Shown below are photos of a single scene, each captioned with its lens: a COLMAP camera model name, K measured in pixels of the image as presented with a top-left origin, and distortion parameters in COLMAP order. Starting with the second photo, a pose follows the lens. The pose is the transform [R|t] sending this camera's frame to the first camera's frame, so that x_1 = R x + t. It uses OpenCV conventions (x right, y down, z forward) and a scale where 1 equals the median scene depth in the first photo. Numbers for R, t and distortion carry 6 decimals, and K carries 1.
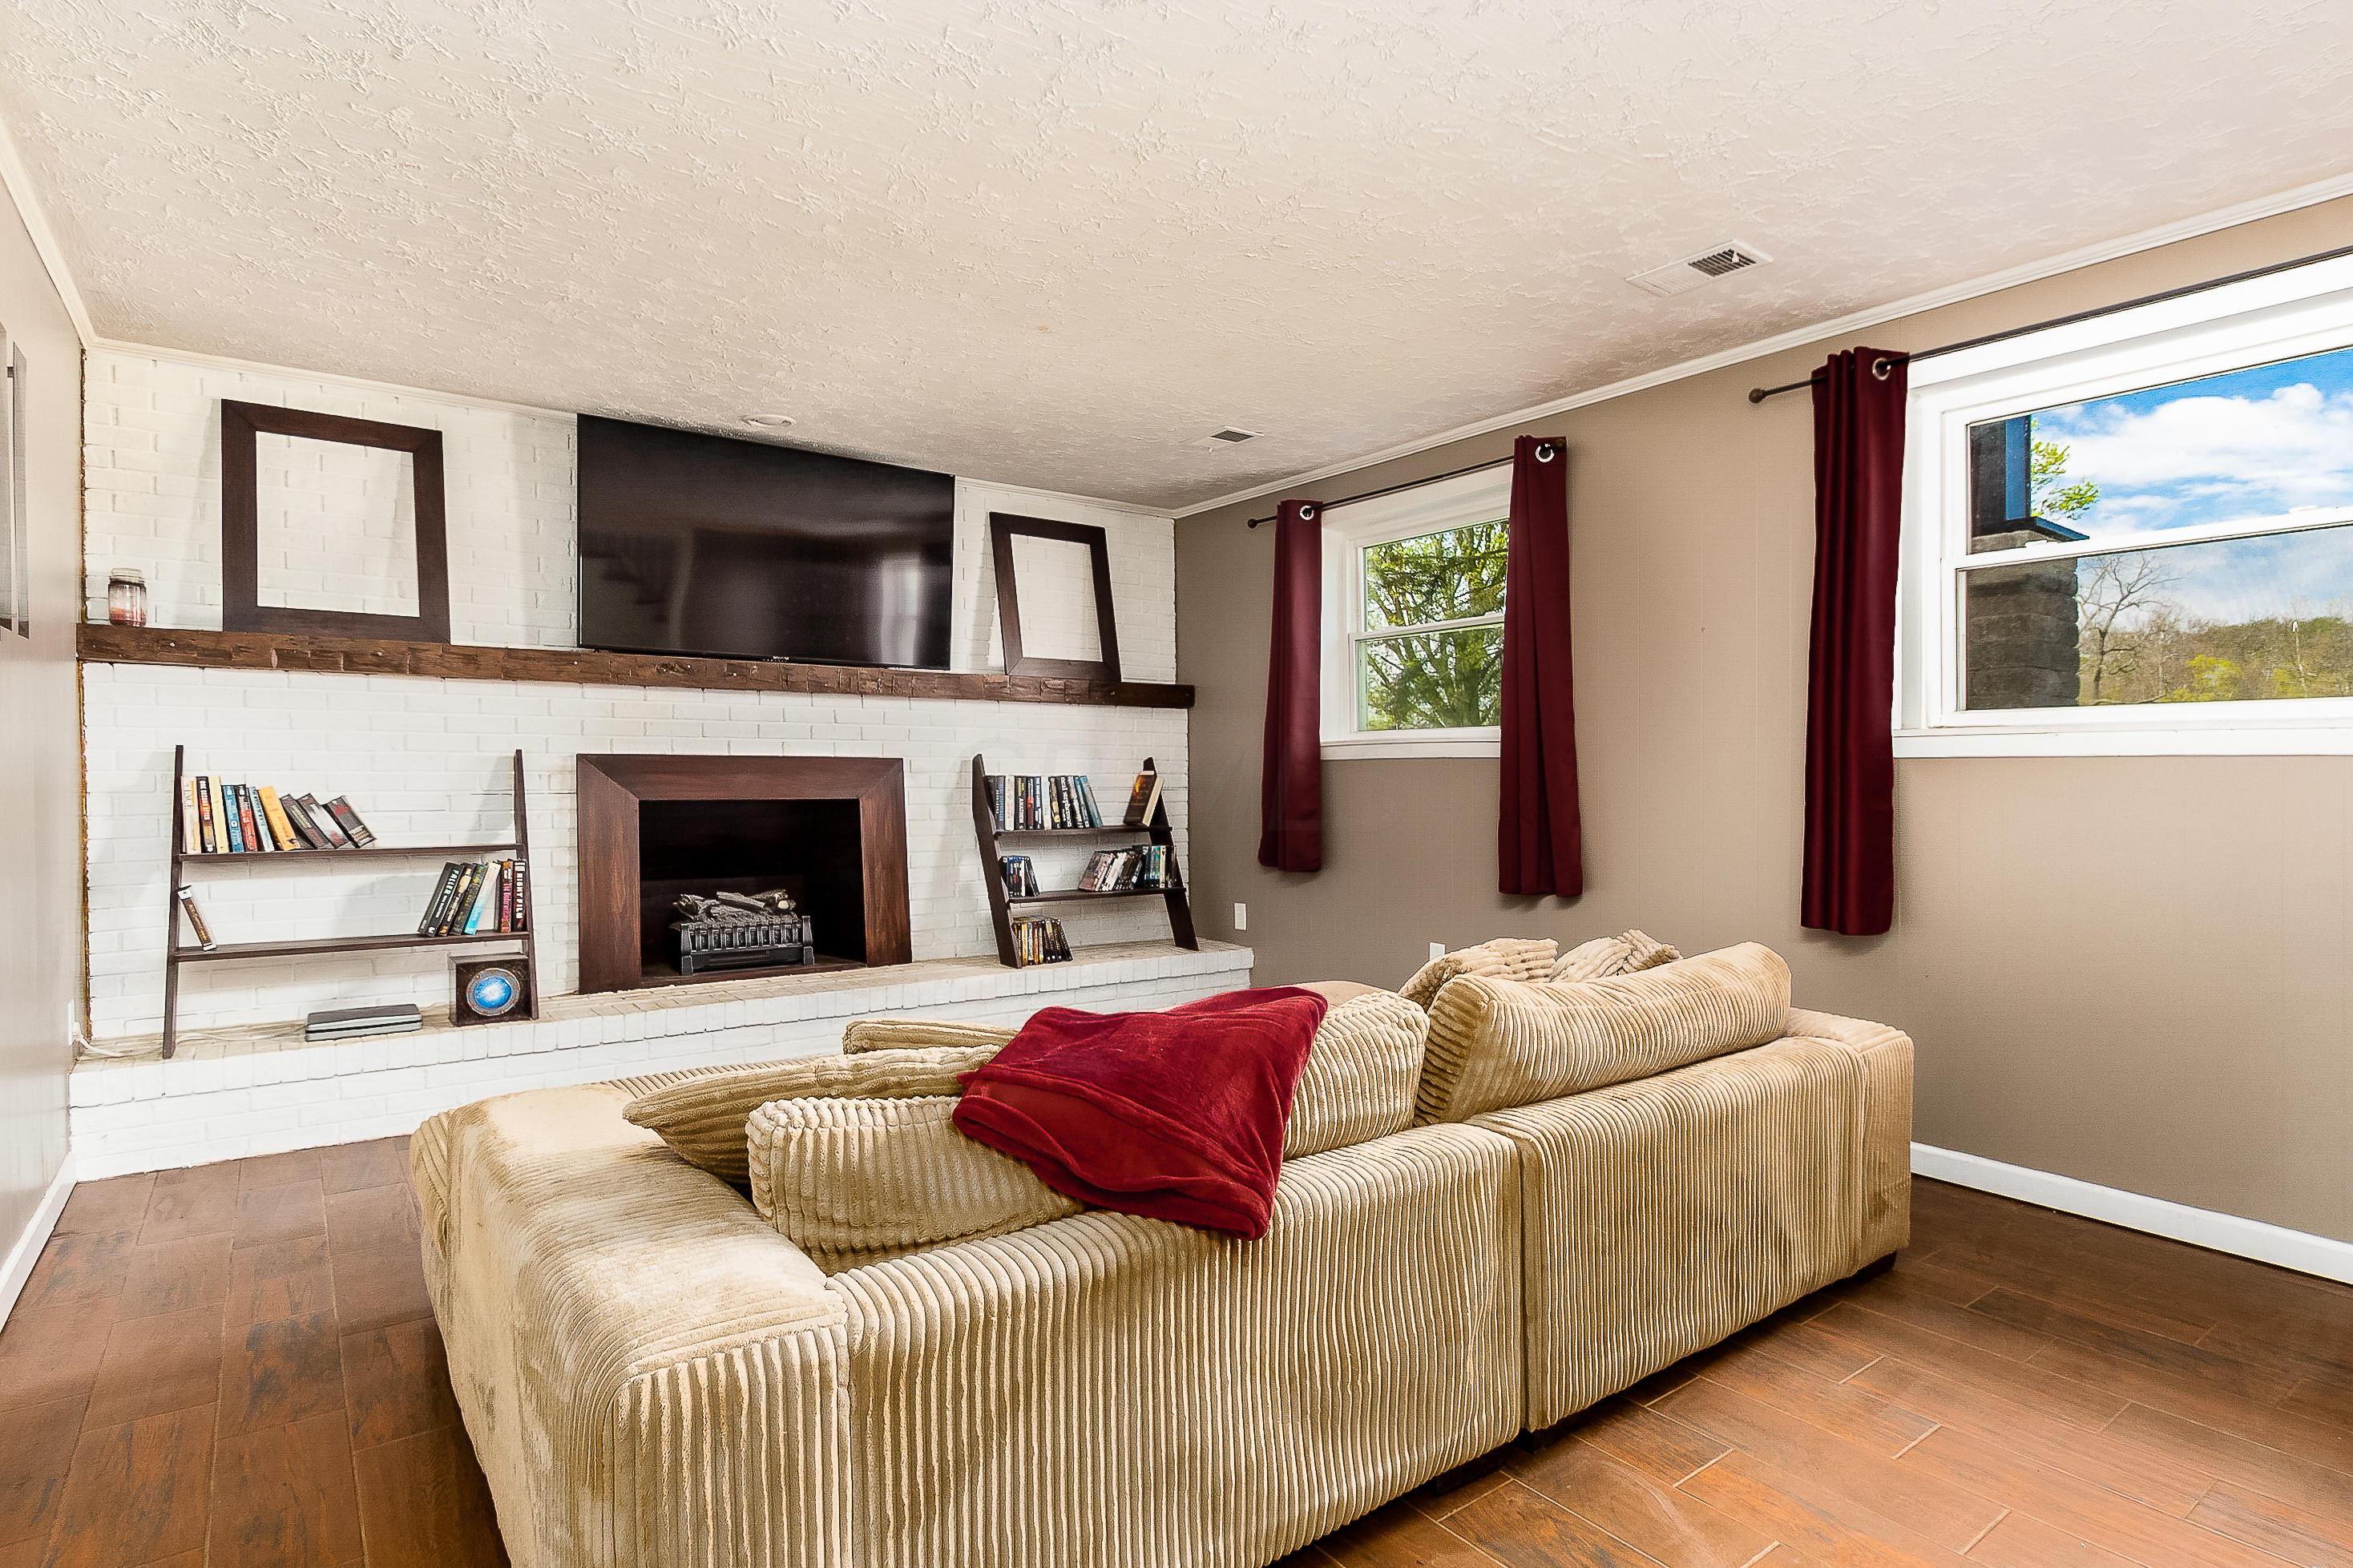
lens RADIAL K [[1200.4, 0, 1176.5], [0, 1200.4, 784.0], [0, 0, 1]] dist [0.001512, -0.000419]
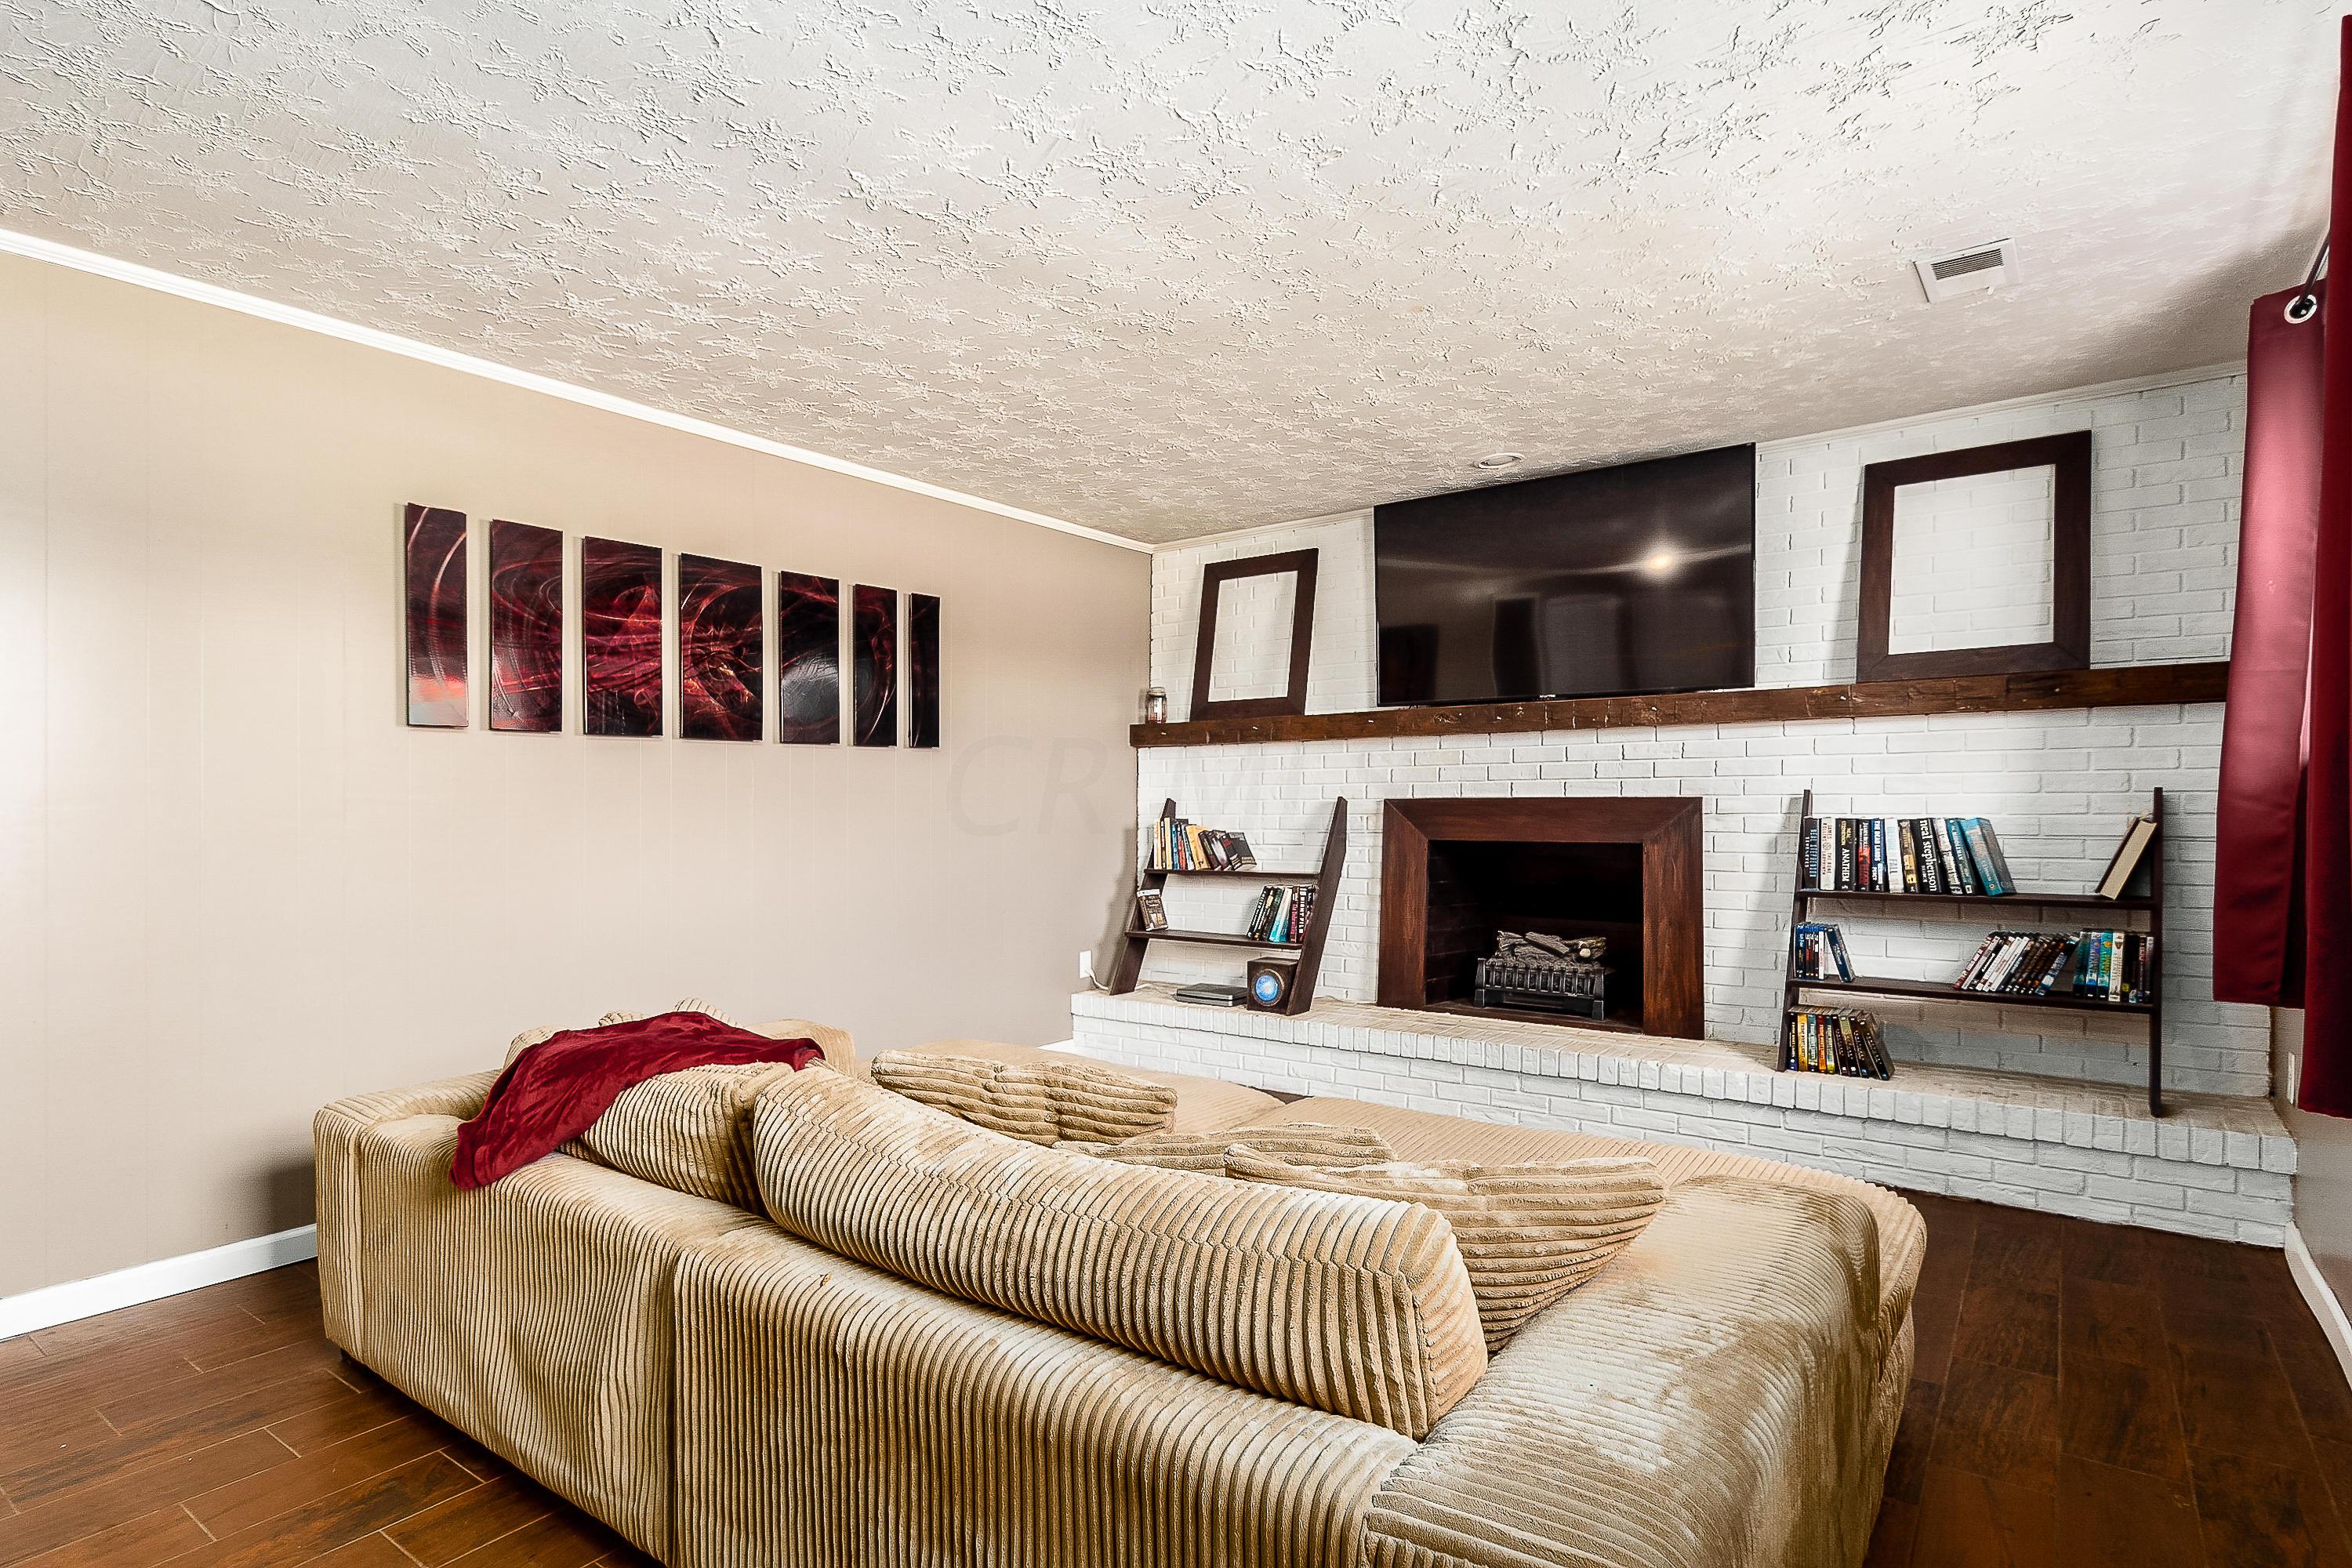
lens RADIAL K [[1197.7, 0, 1177.6], [0, 1197.7, 829.0], [0, 0, 1]] dist [-0.000202, -0.000160]
pose [[0.301919, 0.015275, -0.953211, 0.478498], [-0.000577, 0.999874, 0.015840, -0.012432], [0.953333, -0.004232, 0.301890, 0.404087]]
